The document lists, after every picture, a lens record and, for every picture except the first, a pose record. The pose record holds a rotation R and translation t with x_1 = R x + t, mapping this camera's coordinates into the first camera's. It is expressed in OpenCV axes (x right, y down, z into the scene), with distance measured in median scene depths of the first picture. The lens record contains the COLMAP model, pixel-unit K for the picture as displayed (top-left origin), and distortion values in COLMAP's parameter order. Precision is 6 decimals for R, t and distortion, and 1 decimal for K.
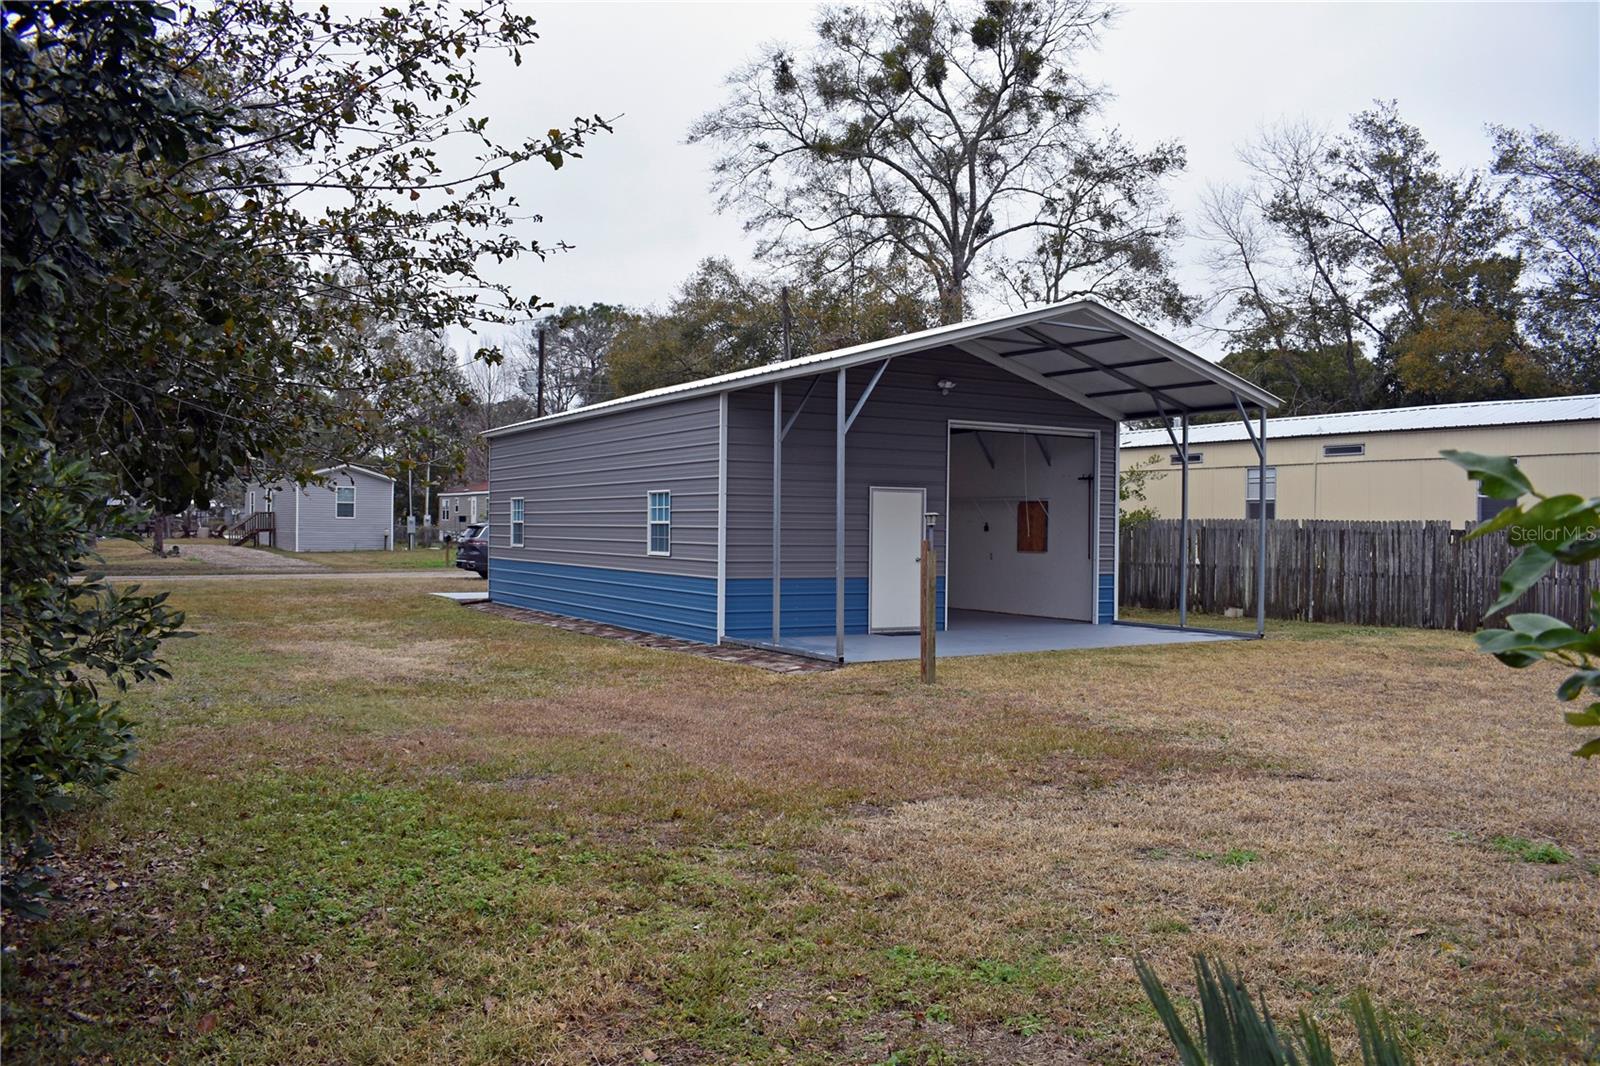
lens RADIAL K [[1252.1, 0, 800.4], [0, 1252.1, 533.2], [0, 0, 1]] dist [-0.093204, -0.089270]
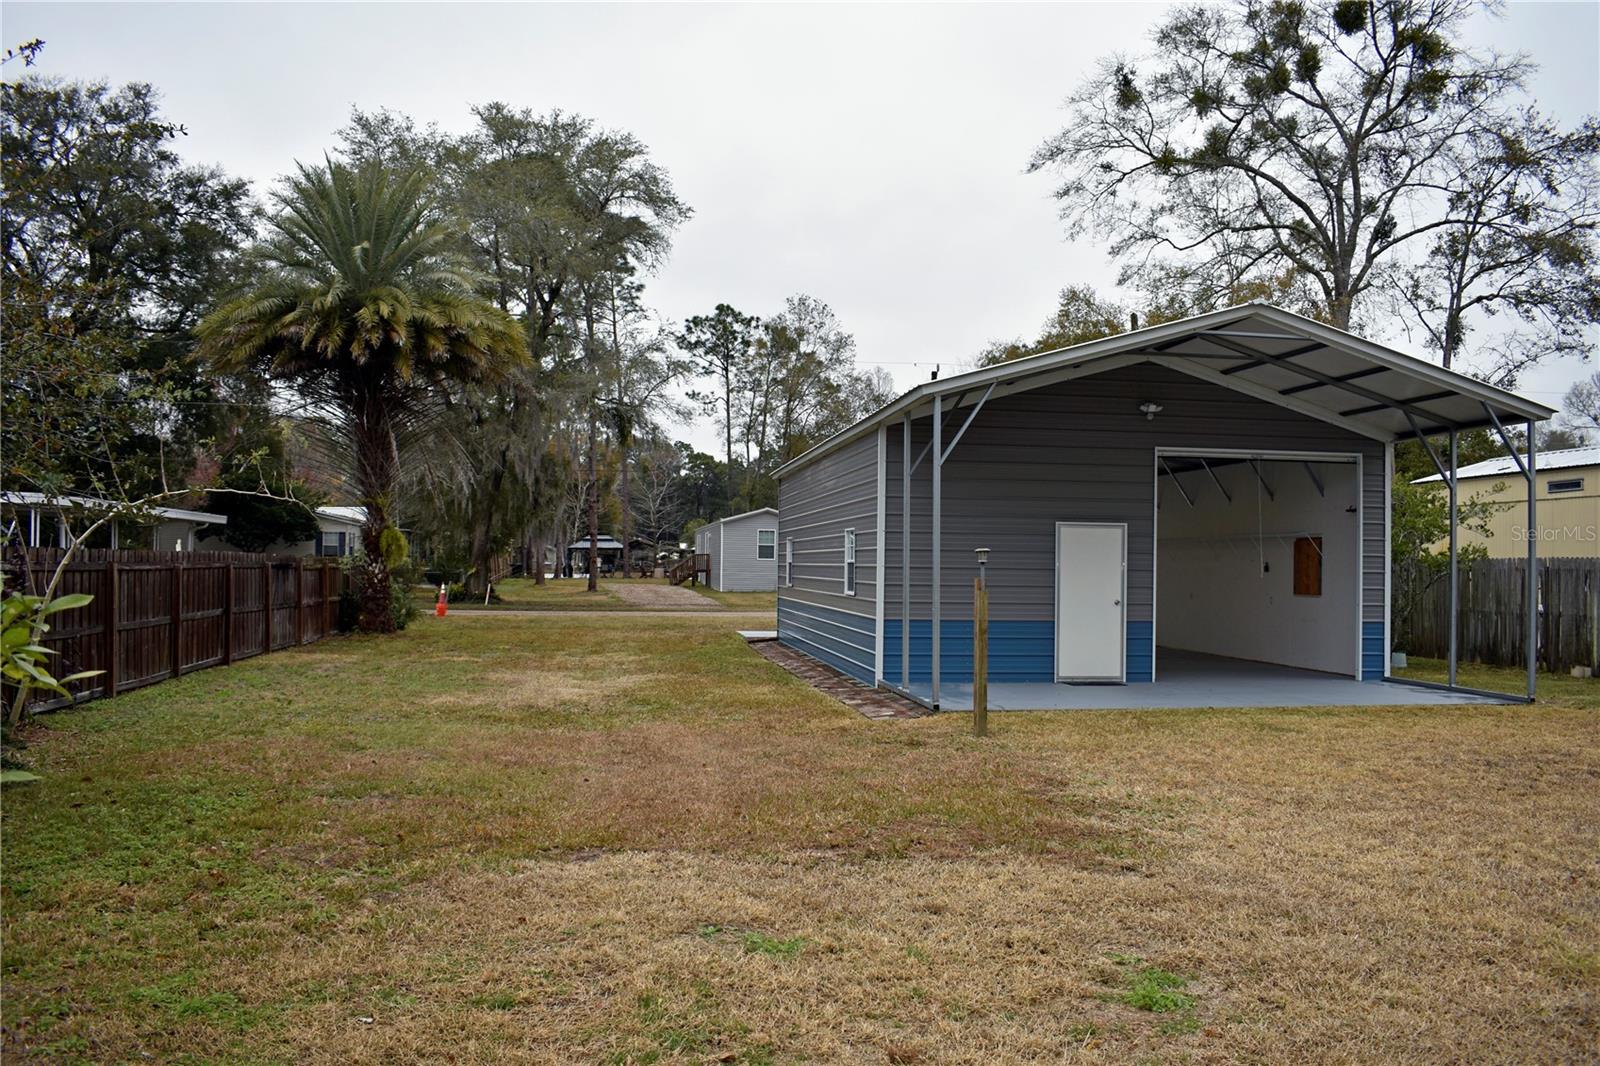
lens RADIAL K [[1279.1, 0, 800.7], [0, 1279.1, 517.4], [0, 0, 1]] dist [-0.099492, 0.010218]
pose [[0.923678, -0.011562, -0.382996, 0.122985], [-0.006226, 0.998960, -0.045172, 0.001484], [0.383120, 0.044109, 0.922645, 0.031869]]
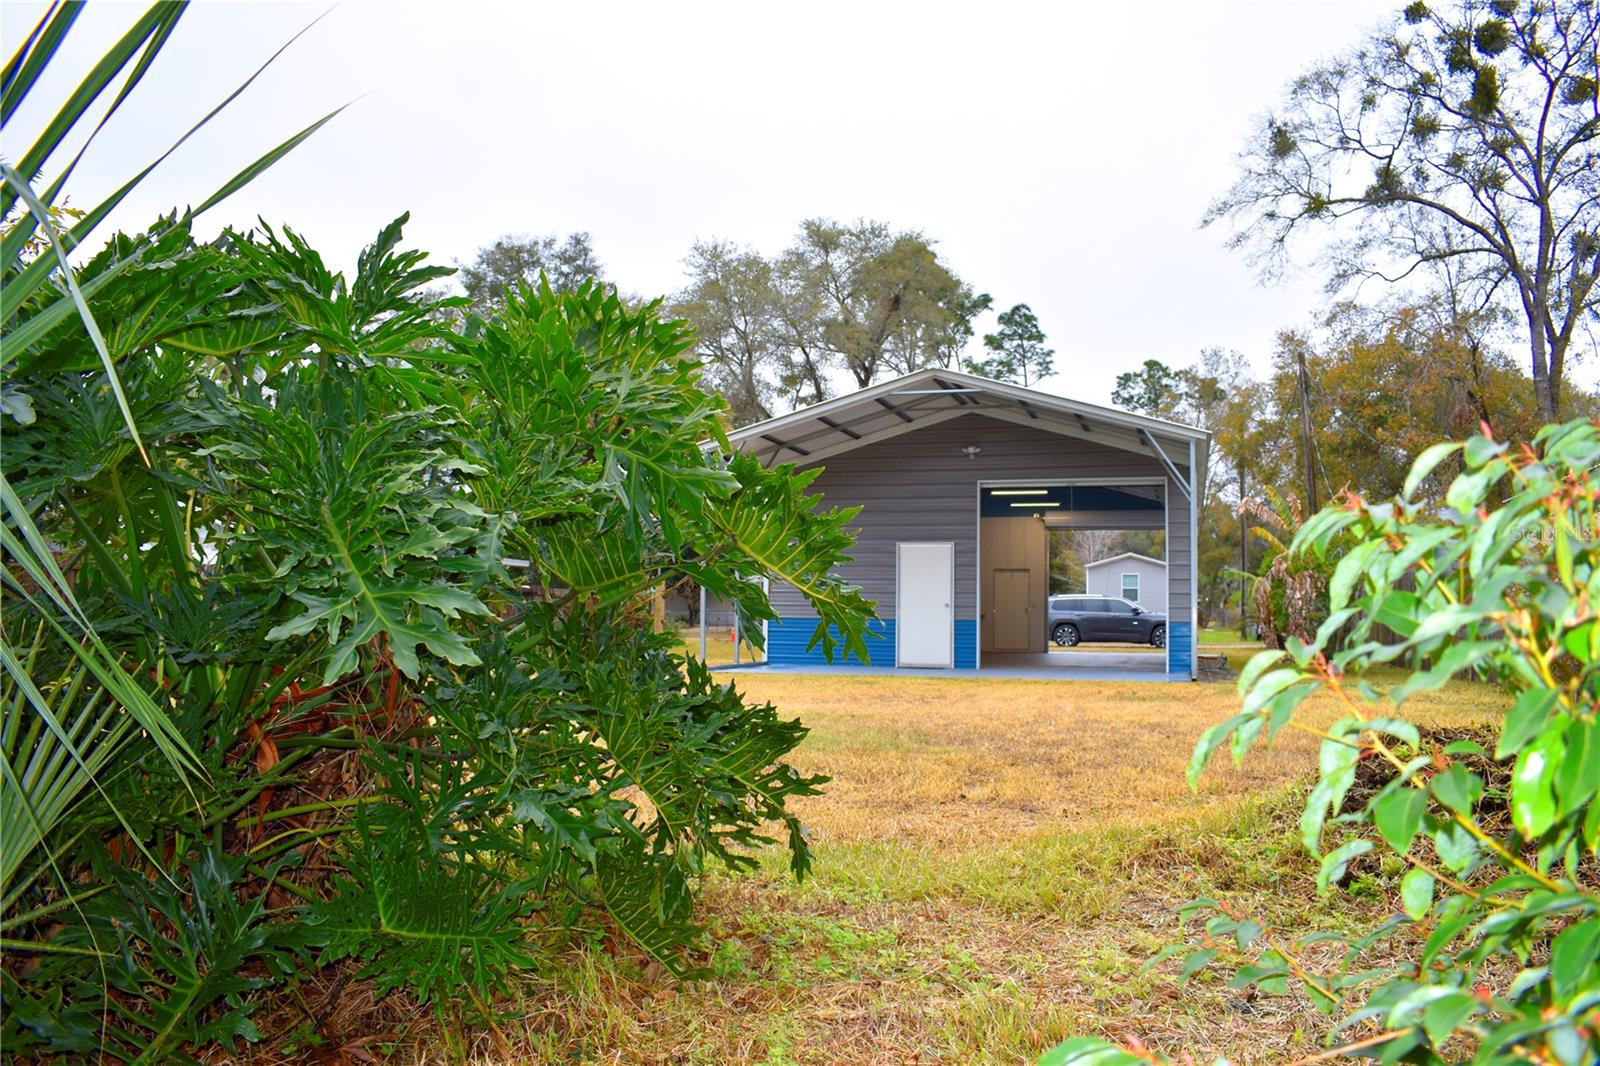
lens RADIAL K [[1250.4, 0, 804.2], [0, 1250.4, 539.5], [0, 0, 1]] dist [-0.090225, 0.005730]
pose [[0.673030, -0.047285, -0.738102, 0.445753], [-0.007722, 0.997451, -0.070941, 0.022794], [0.739575, 0.053445, 0.670949, 0.069881]]
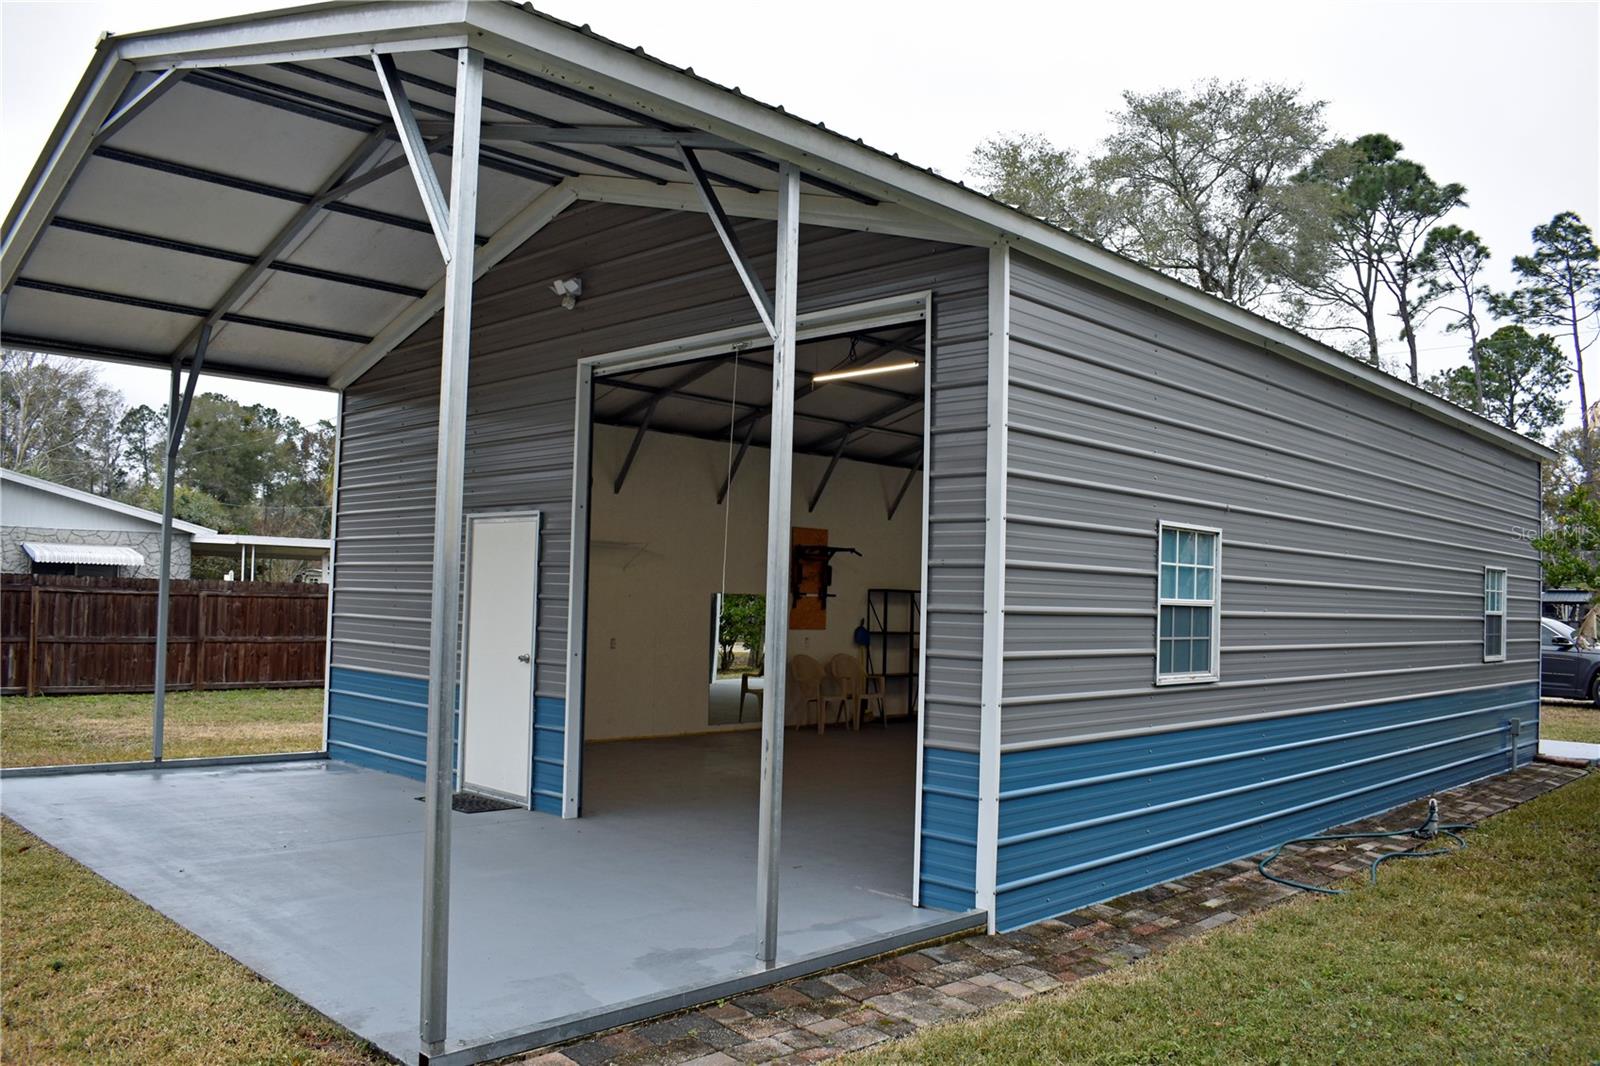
lens RADIAL K [[1241.6, 0, 798.2], [0, 1241.6, 548.0], [0, 0, 1]] dist [-0.094324, 0.010098]
pose [[0.262146, -0.042870, -0.964076, 0.306572], [-0.029290, 0.998199, -0.052352, 0.000246], [0.964584, 0.041961, 0.260418, 0.509869]]
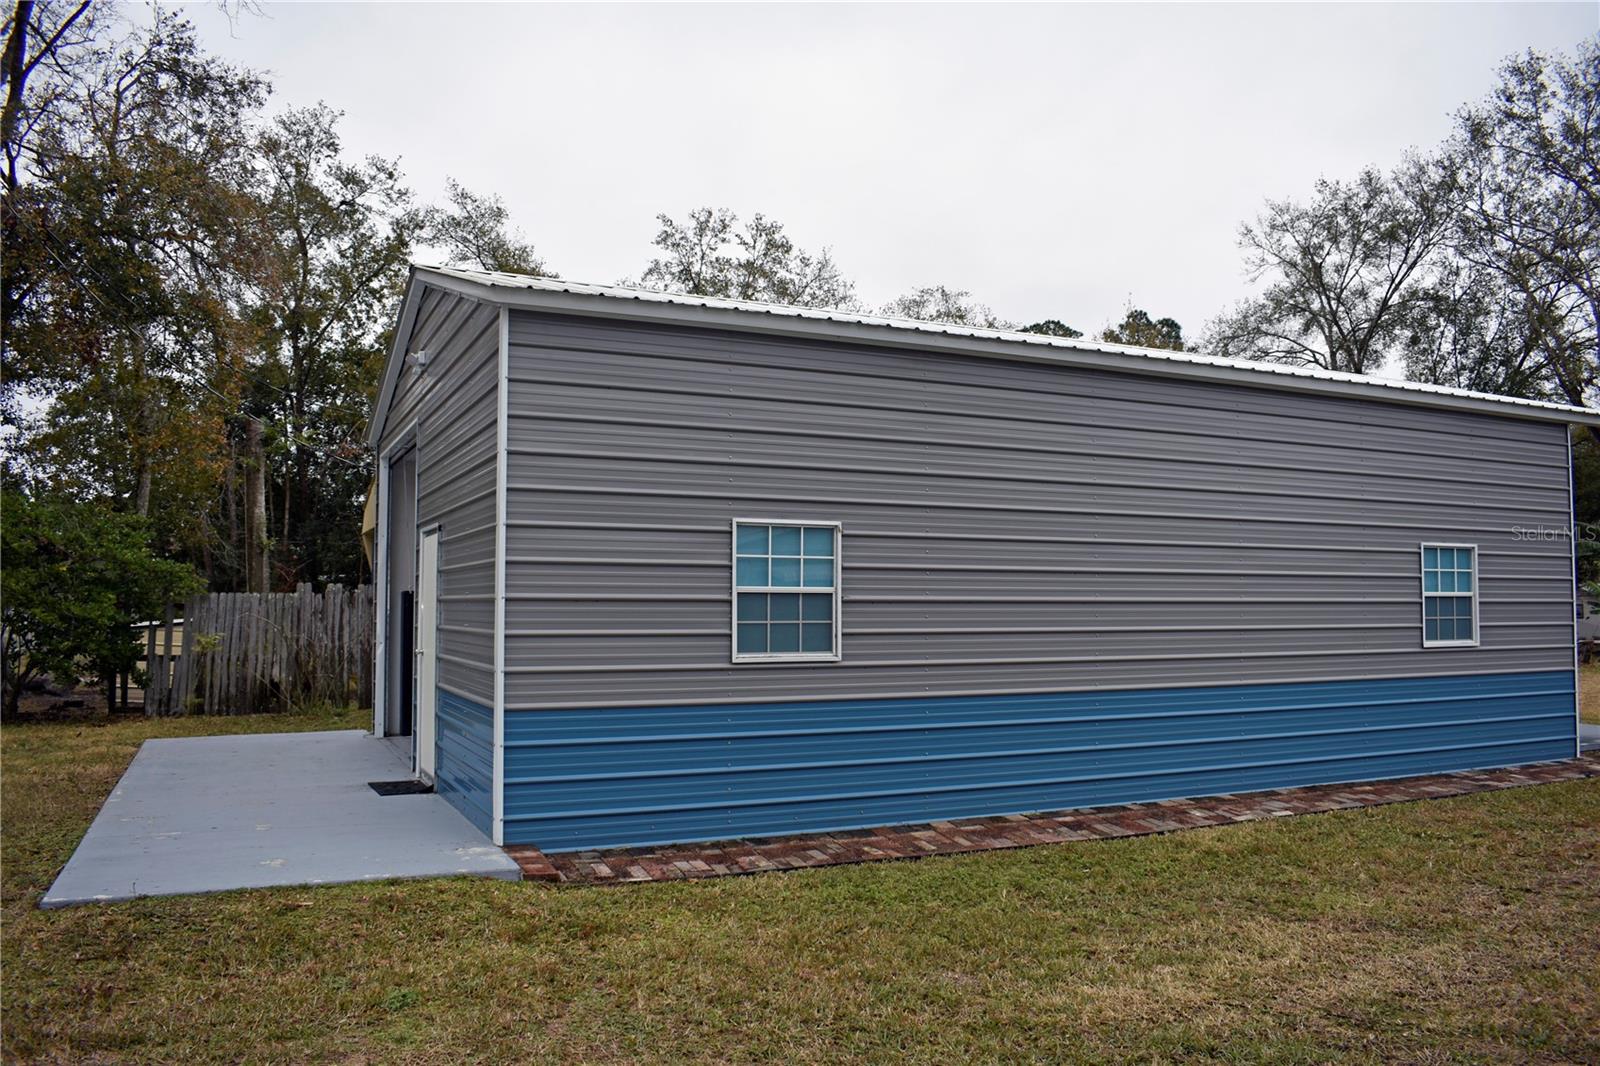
lens RADIAL K [[1242.9, 0, 800.7], [0, 1242.9, 528.1], [0, 0, 1]] dist [-0.103409, 0.014823]
pose [[0.101451, 0.056494, 0.993235, -0.402880], [0.004555, 0.998350, -0.057250, -0.004497], [-0.994830, 0.010332, 0.101026, 0.676083]]
